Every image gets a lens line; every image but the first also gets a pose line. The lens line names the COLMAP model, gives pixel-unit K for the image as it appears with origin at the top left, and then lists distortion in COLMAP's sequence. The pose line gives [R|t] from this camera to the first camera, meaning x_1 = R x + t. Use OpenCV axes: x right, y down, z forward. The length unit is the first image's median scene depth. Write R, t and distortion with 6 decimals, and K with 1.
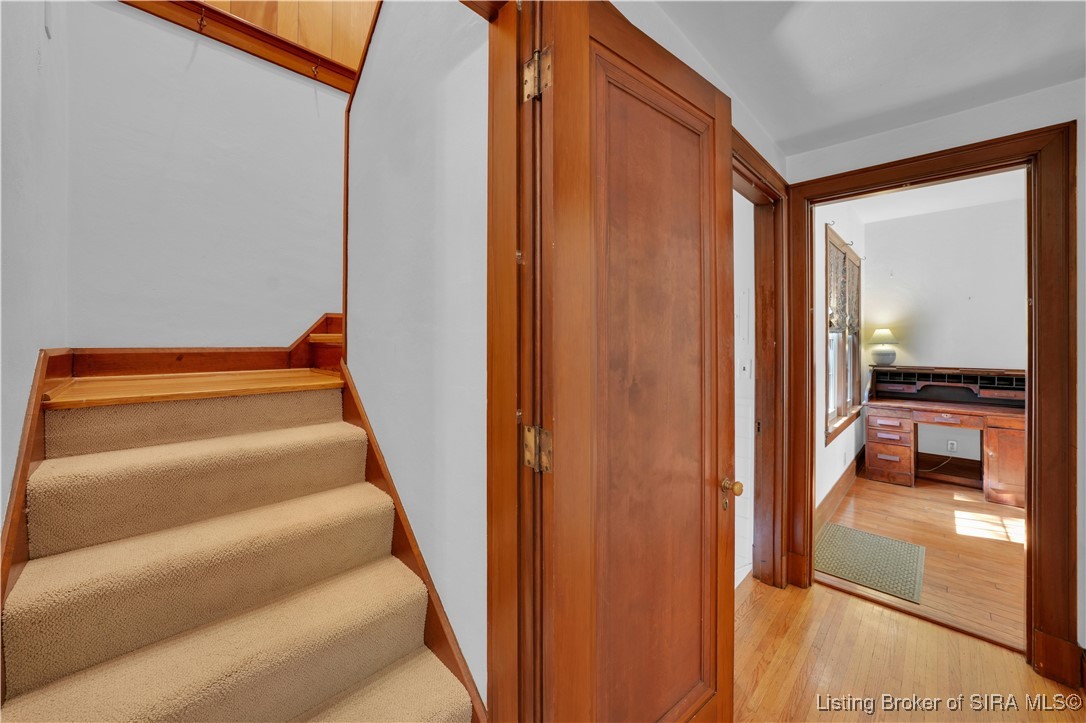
lens RADIAL K [[389.6, 0, 541.8], [0, 389.6, 348.7], [0, 0, 1]] dist [-0.002067, -0.000106]
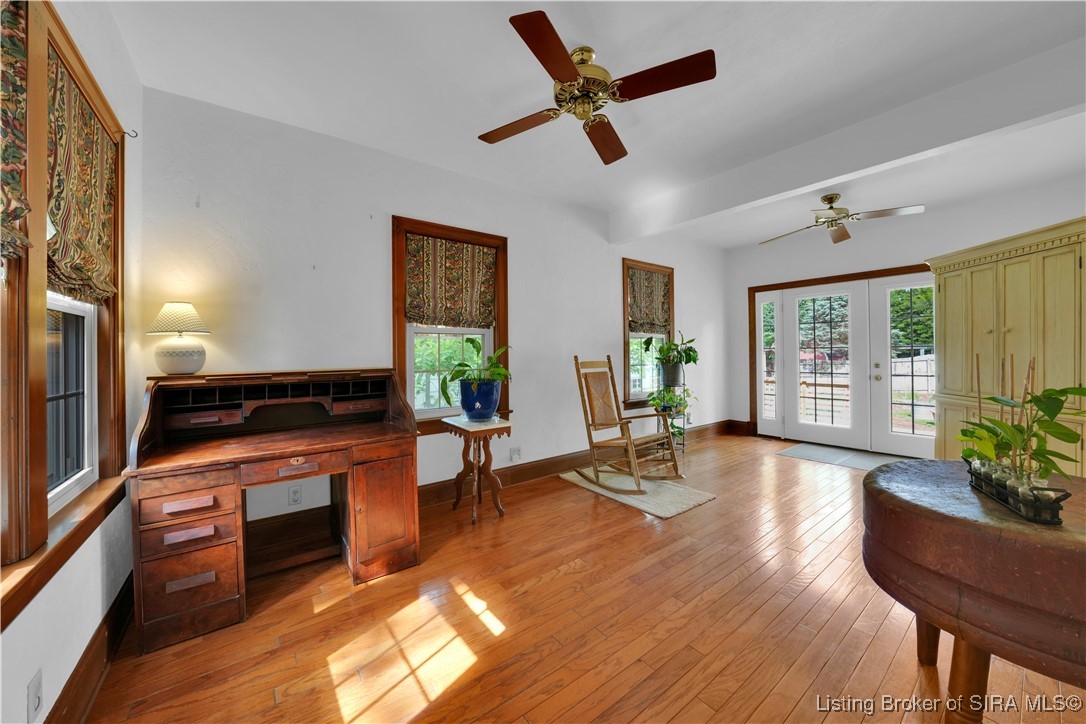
lens RADIAL K [[389.6, 0, 541.8], [0, 389.6, 349.2], [0, 0, 1]] dist [-0.002067, -0.000106]
pose [[0.130331, 0.009672, 0.991423, 0.485871], [0.027171, 0.999542, -0.013323, 0.030287], [-0.991098, 0.028674, 0.130008, 0.521044]]
